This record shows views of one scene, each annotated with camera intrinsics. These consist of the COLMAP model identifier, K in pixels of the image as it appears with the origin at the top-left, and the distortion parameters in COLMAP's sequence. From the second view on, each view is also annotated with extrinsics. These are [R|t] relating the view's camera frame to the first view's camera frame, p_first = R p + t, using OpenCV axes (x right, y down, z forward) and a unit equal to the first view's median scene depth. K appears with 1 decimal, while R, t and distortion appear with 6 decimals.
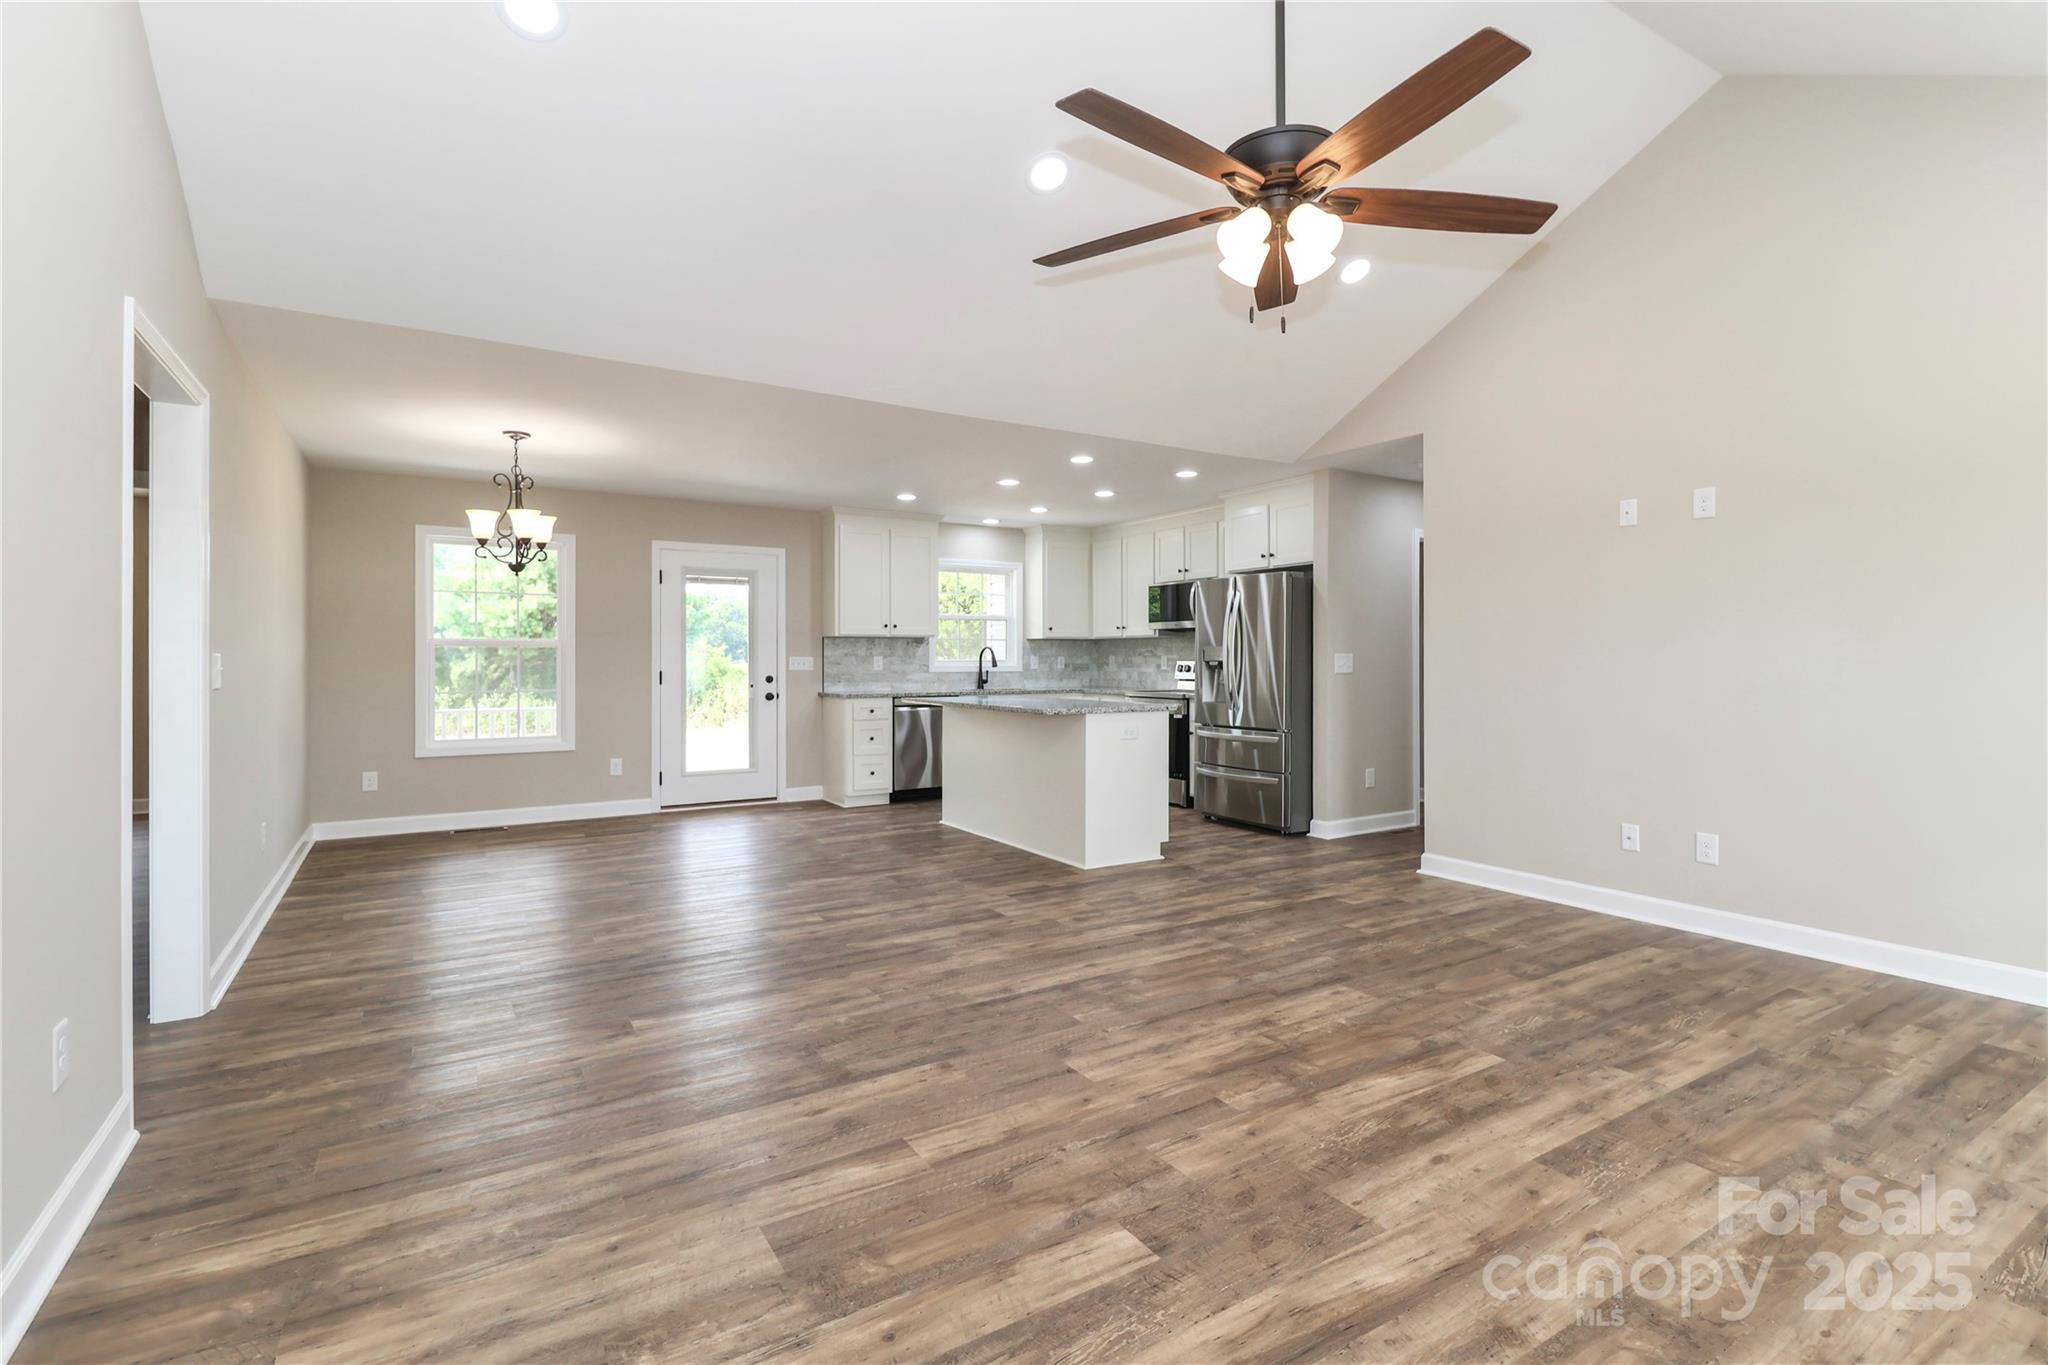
lens RADIAL K [[951.5, 0, 1048.3], [0, 951.5, 658.8], [0, 0, 1]] dist [0.019016, -0.012664]
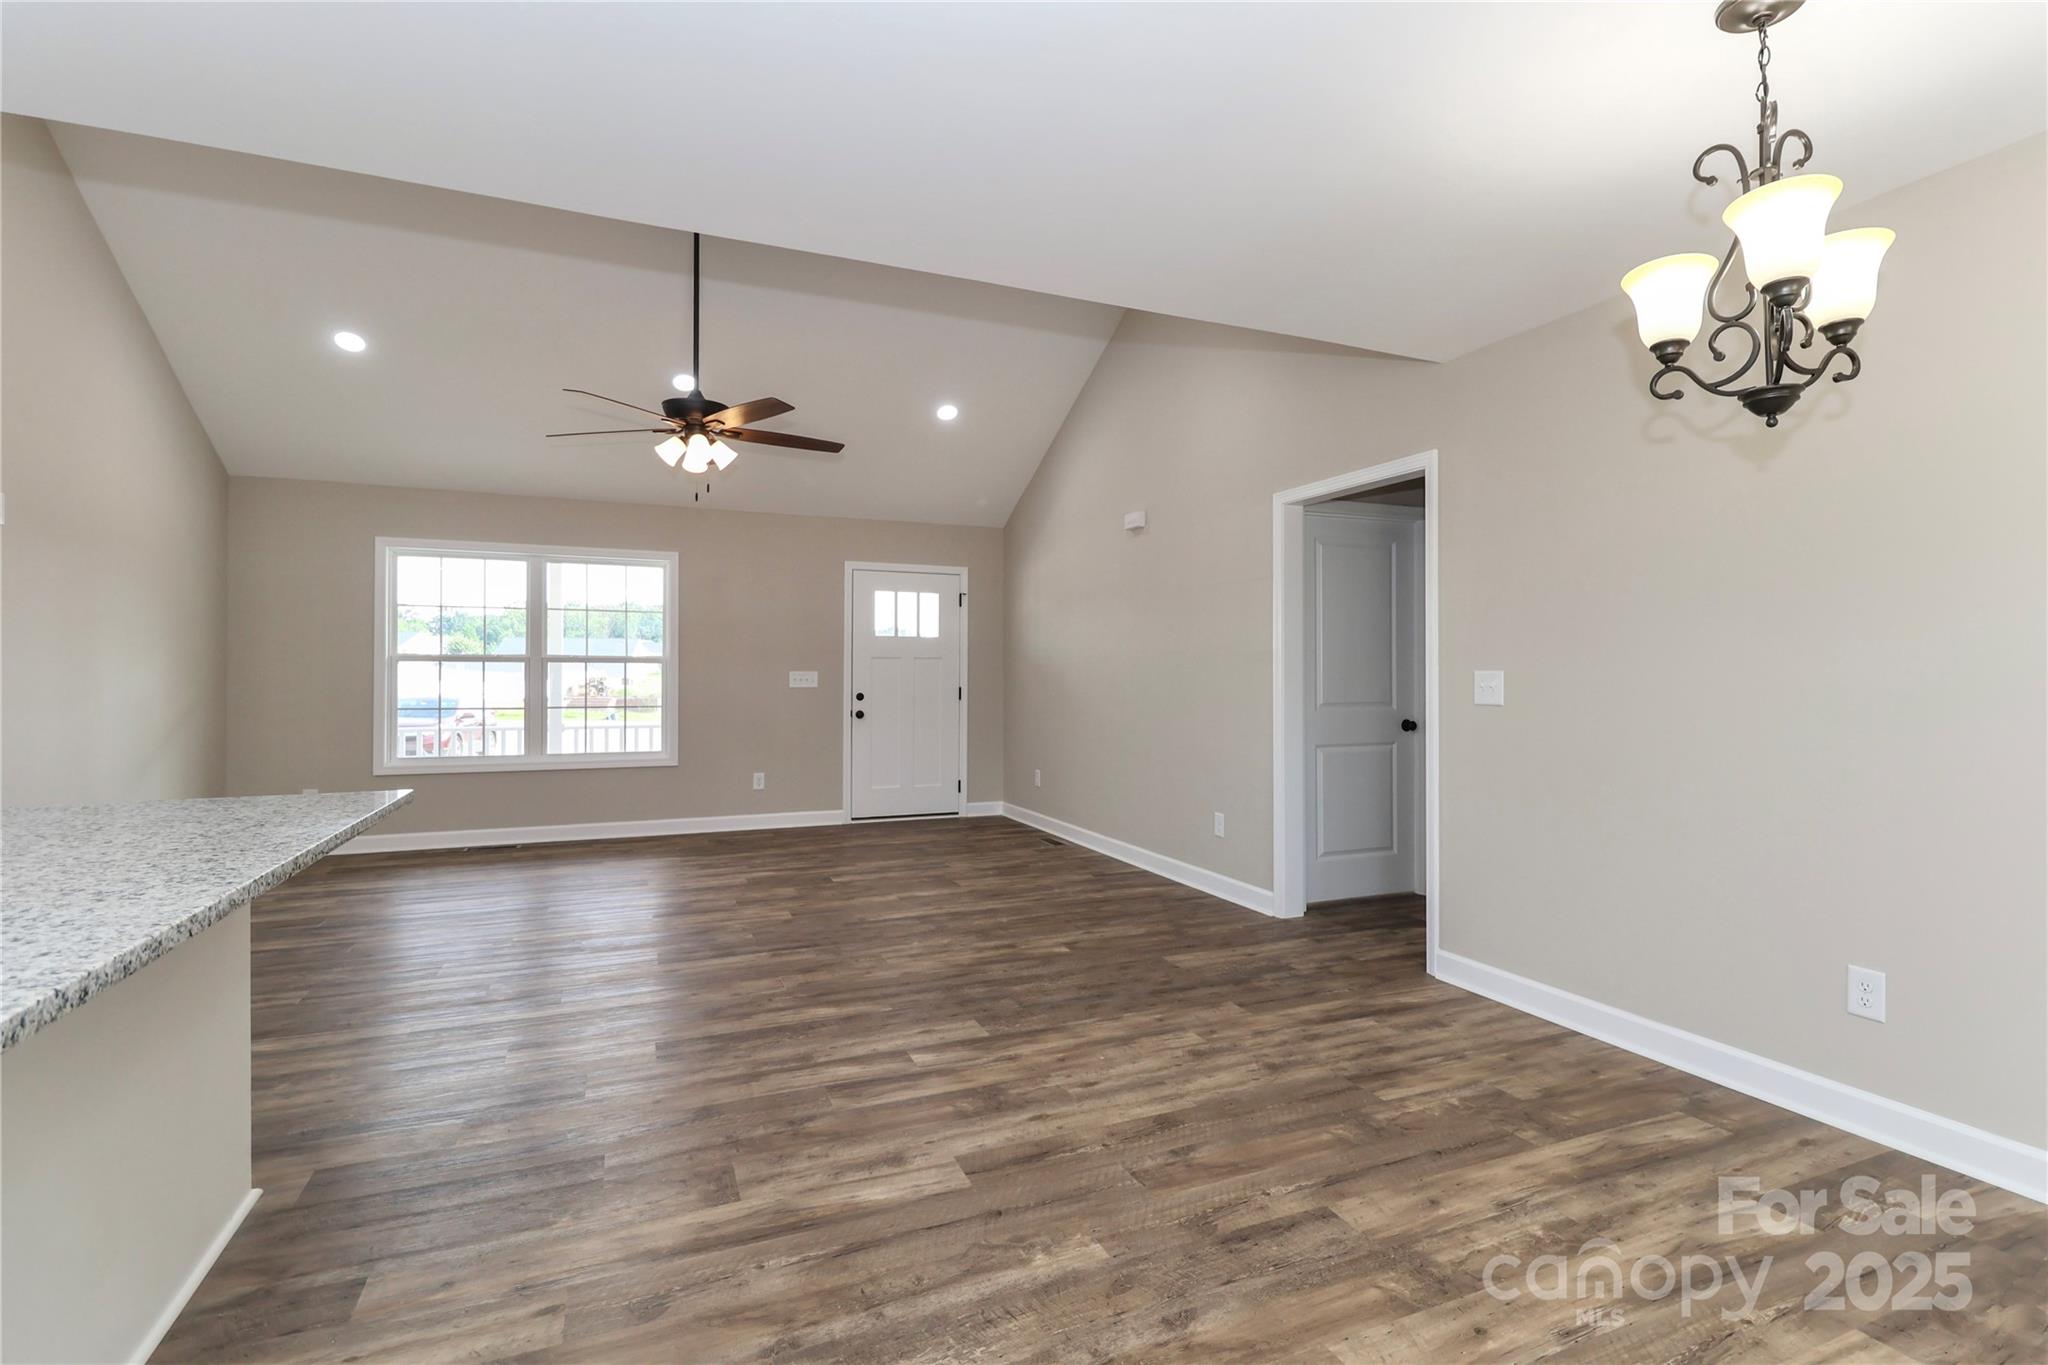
lens RADIAL K [[975.1, 0, 1050.7], [0, 975.1, 666.8], [0, 0, 1]] dist [0.008142, -0.001040]
pose [[-0.987855, 0.001021, 0.155375, -0.288046], [-0.000291, 0.999964, -0.008423, -0.000299], [-0.155378, -0.008366, -0.987820, 1.086792]]
